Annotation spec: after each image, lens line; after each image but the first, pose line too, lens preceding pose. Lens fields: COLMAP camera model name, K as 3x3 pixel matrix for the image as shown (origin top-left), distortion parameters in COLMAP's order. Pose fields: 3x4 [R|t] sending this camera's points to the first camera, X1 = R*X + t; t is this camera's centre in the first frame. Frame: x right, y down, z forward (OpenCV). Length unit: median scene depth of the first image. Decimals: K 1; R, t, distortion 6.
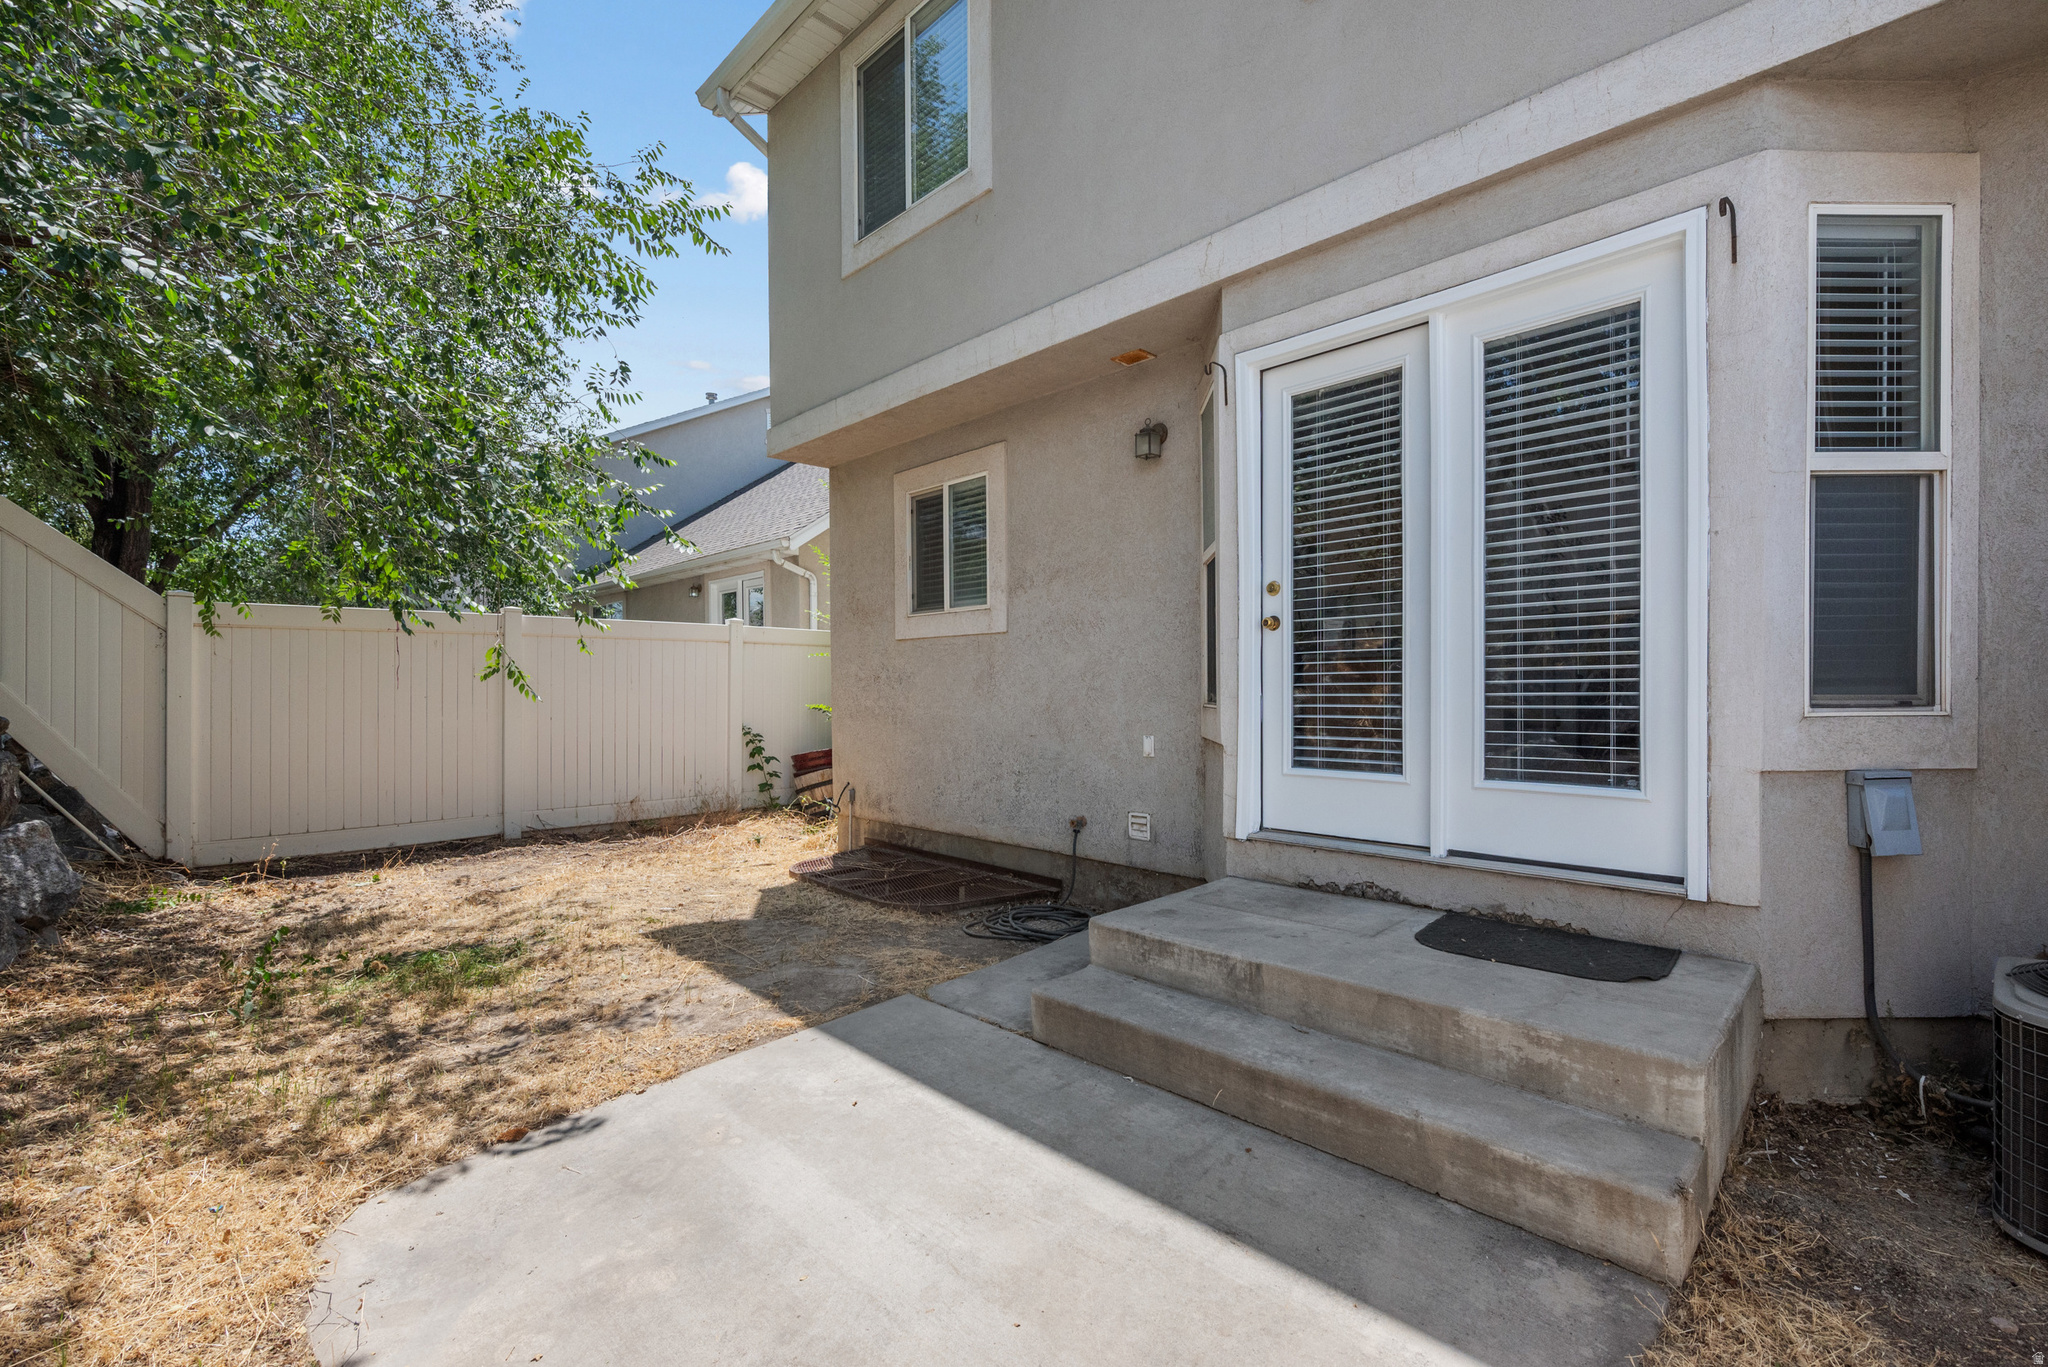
lens RADIAL K [[884.0, 0, 1038.9], [0, 884.0, 688.3], [0, 0, 1]] dist [-0.000955, -0.000481]
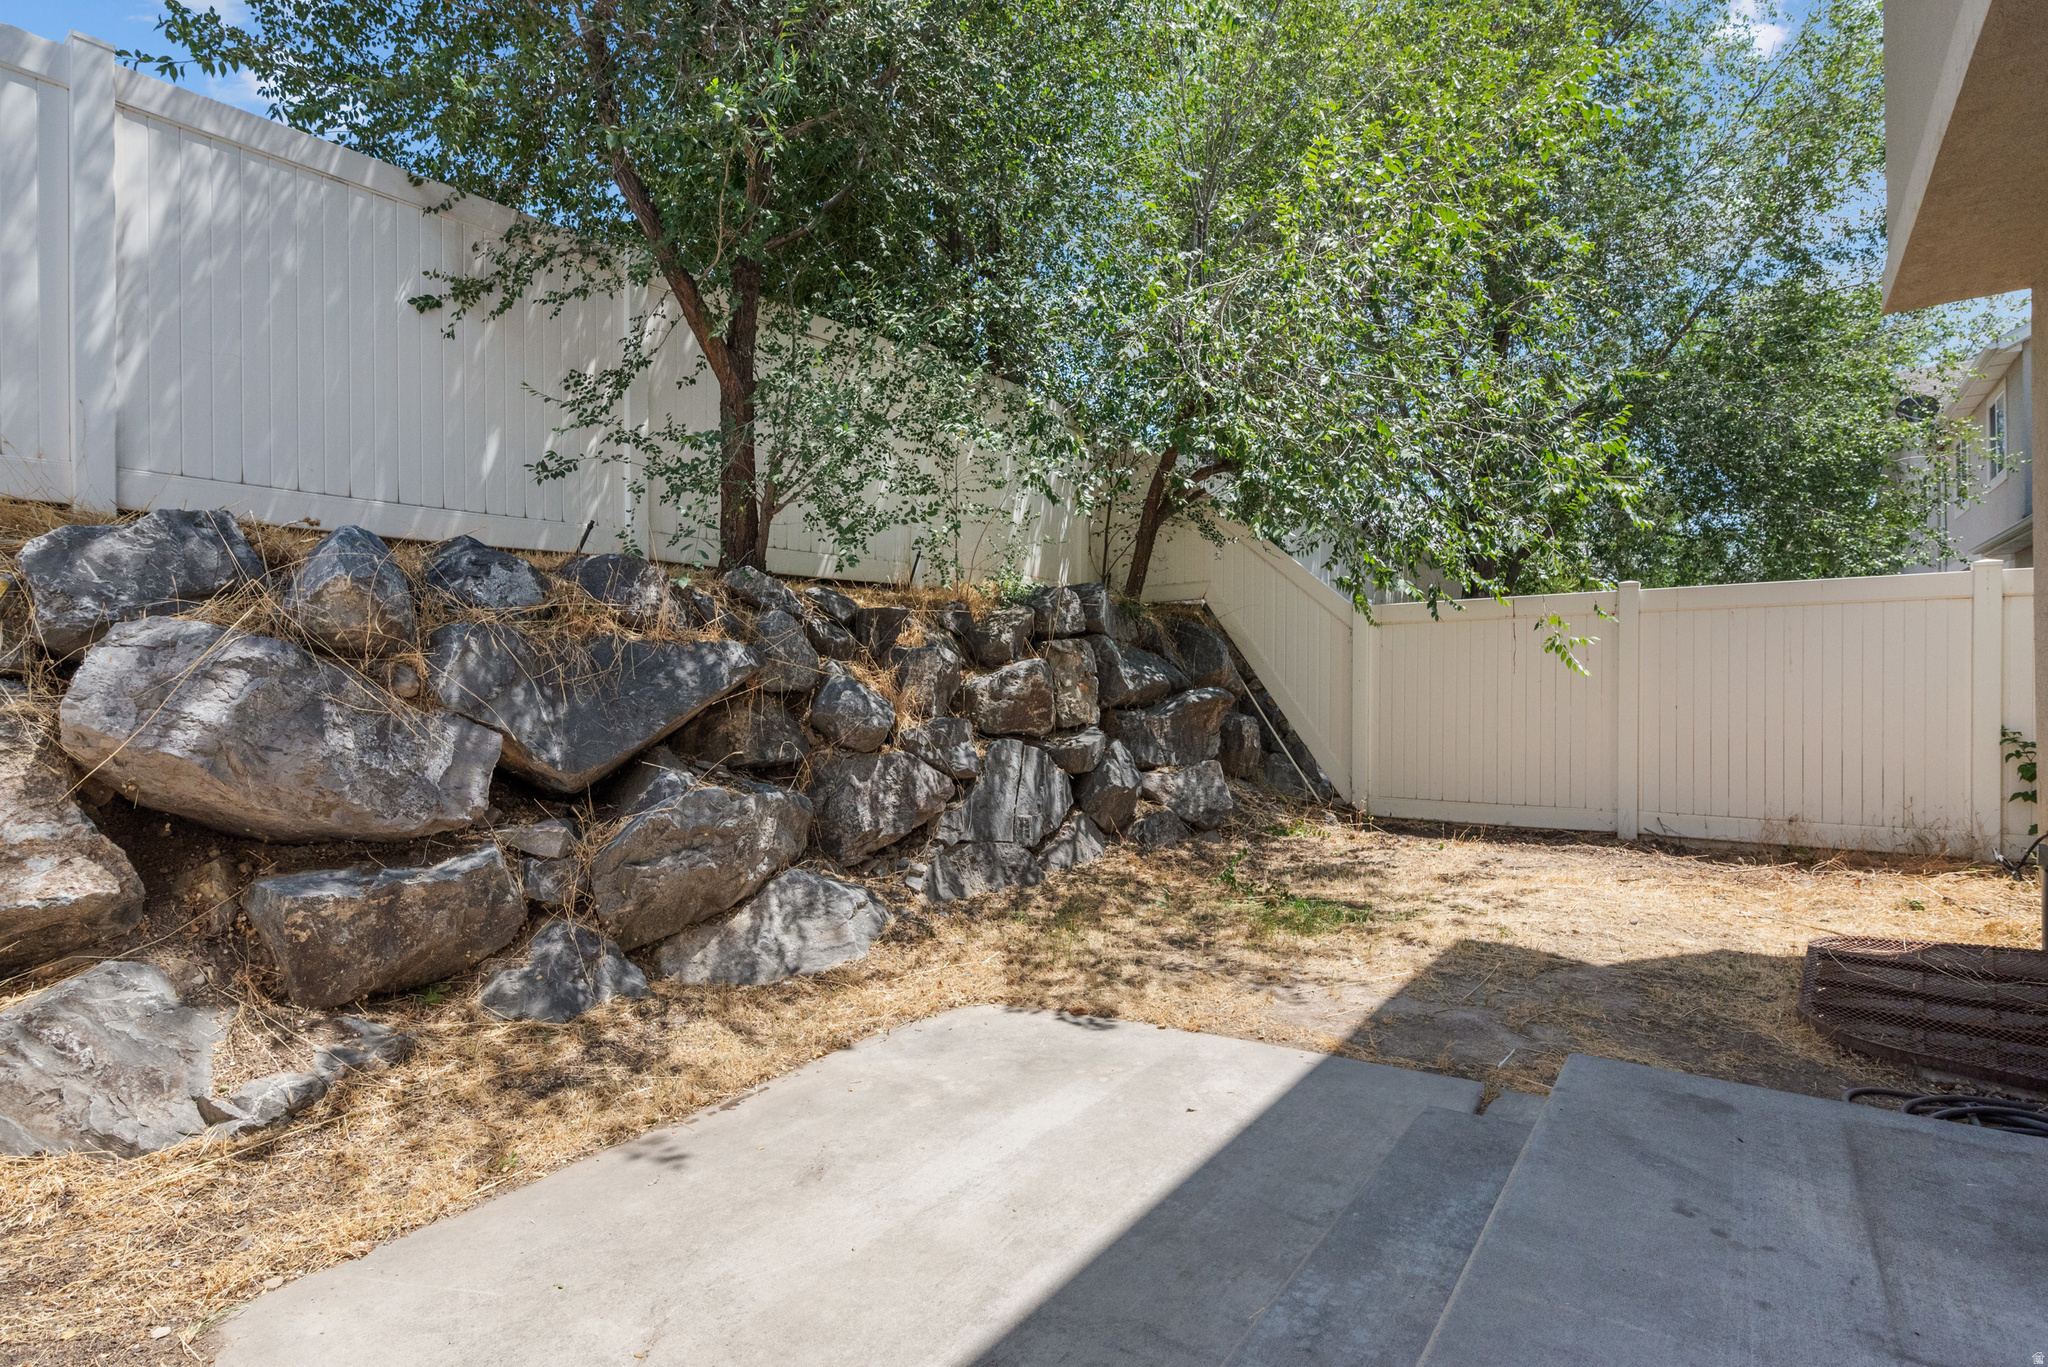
lens RADIAL K [[987.7, 0, 1036.3], [0, 987.7, 685.5], [0, 0, 1]] dist [-0.000102, 0.000296]
pose [[0.149785, 0.003658, -0.988712, 0.706657], [0.003727, 0.999984, 0.004264, 0.020241], [0.988712, -0.004323, 0.149769, 0.621516]]
